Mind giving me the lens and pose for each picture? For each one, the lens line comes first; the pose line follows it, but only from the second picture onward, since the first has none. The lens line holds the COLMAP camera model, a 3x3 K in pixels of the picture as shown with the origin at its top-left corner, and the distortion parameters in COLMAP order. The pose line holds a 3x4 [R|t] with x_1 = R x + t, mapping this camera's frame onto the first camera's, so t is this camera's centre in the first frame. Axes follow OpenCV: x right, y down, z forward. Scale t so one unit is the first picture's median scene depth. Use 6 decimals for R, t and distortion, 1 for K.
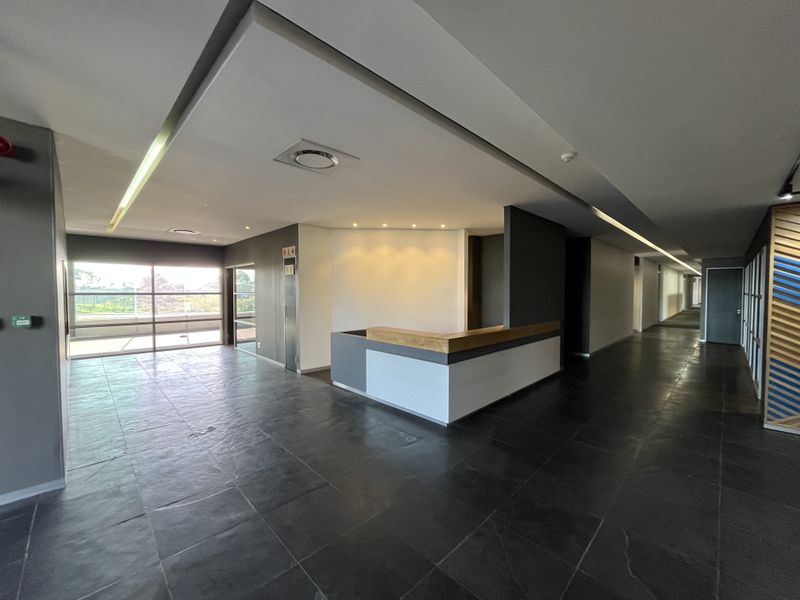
lens RADIAL K [[323.4, 0, 394.9], [0, 323.4, 299.7], [0, 0, 1]] dist [-0.001197, -0.000035]
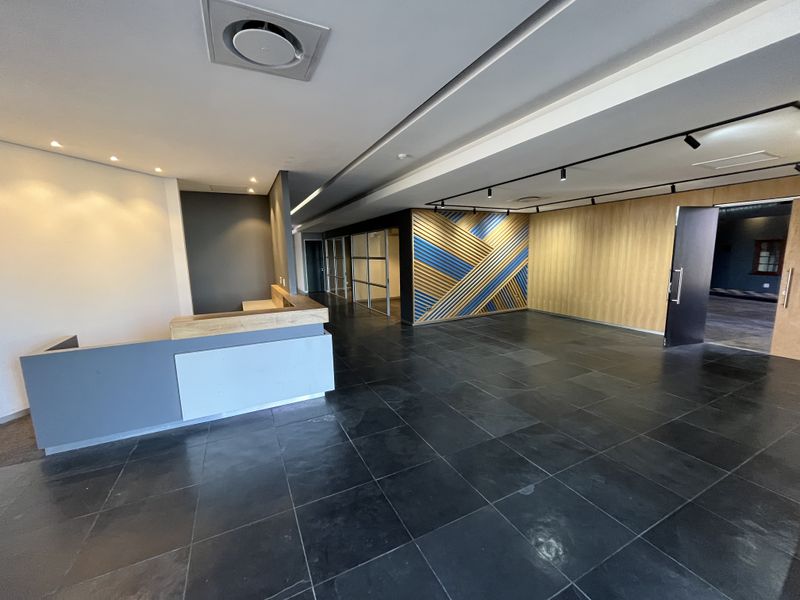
lens RADIAL K [[323.4, 0, 395.9], [0, 323.4, 298.7], [0, 0, 1]] dist [-0.001197, -0.000035]
pose [[0.312691, -0.146048, 0.938560, -0.385314], [0.050629, 0.989267, 0.137071, -0.018266], [-0.948505, 0.004657, 0.316729, 0.270554]]
